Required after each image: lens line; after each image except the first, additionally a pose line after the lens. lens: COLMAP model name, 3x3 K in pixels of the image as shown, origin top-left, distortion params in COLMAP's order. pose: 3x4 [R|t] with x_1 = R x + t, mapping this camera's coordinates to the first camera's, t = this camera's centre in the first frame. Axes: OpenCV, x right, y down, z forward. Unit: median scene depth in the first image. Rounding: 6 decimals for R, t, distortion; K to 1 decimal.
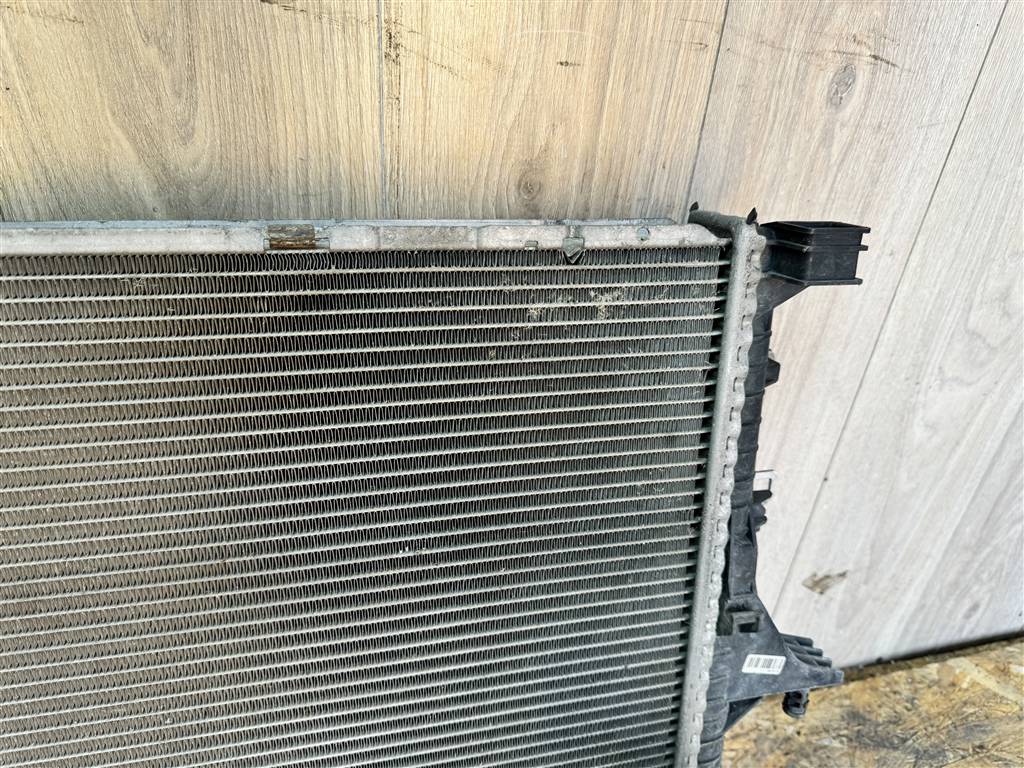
lens RADIAL K [[715.9, 0, 502.5], [0, 715.9, 383.3], [0, 0, 1]] dist [0.019693, -0.028692]
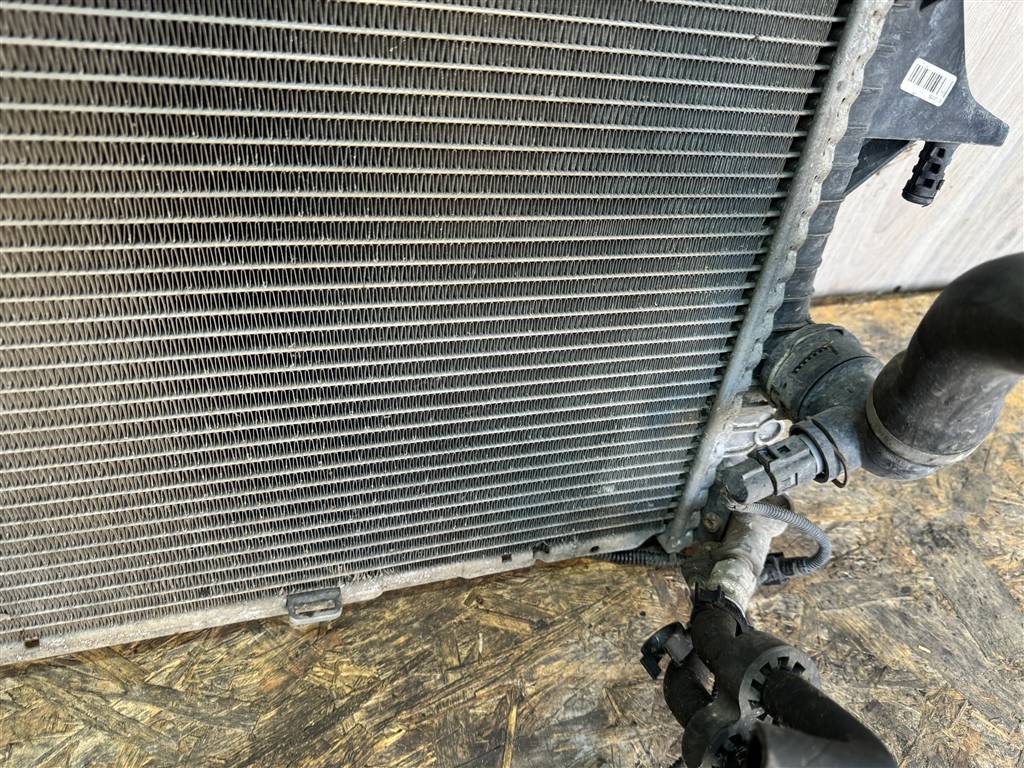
lens RADIAL K [[715.9, 0, 493.2], [0, 715.9, 357.5], [0, 0, 1]] dist [0.019693, -0.028692]
pose [[0.992580, 0.043244, 0.113642, -0.121967], [-0.069549, 0.968552, 0.238895, 0.500501], [-0.099738, -0.245026, 0.964373, 0.295071]]
